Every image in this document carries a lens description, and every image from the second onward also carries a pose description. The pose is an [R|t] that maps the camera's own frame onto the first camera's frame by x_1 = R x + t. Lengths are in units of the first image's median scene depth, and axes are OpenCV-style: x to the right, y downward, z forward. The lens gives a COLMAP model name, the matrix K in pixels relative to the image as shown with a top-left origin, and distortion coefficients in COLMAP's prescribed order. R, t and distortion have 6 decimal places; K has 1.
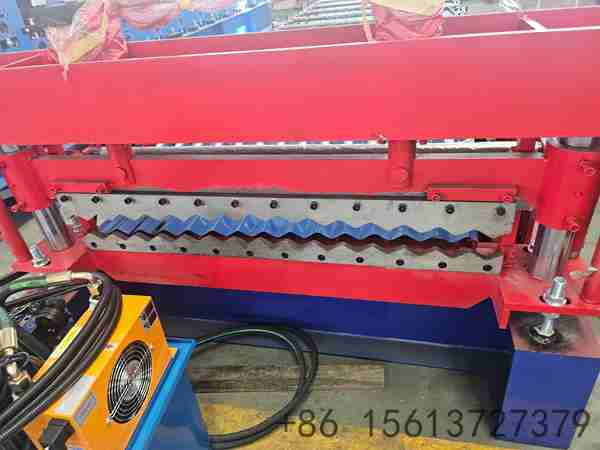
lens RADIAL K [[419.2, 0, 300.0], [0, 419.2, 248.6], [0, 0, 1]] dist [0.051369, -0.066581]
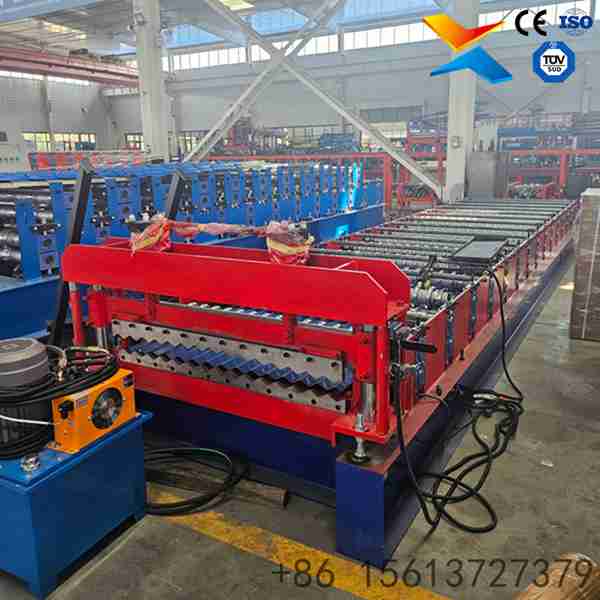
lens RADIAL K [[632.6, 0, 300.0], [0, 632.6, 300.0], [0, 0, 1]] dist [0.024478, 0.041891]
pose [[0.940634, 0.156910, -0.300977, 0.921943], [-0.248275, 0.922715, -0.294883, 0.384780], [0.231446, 0.352102, 0.906894, -1.189961]]
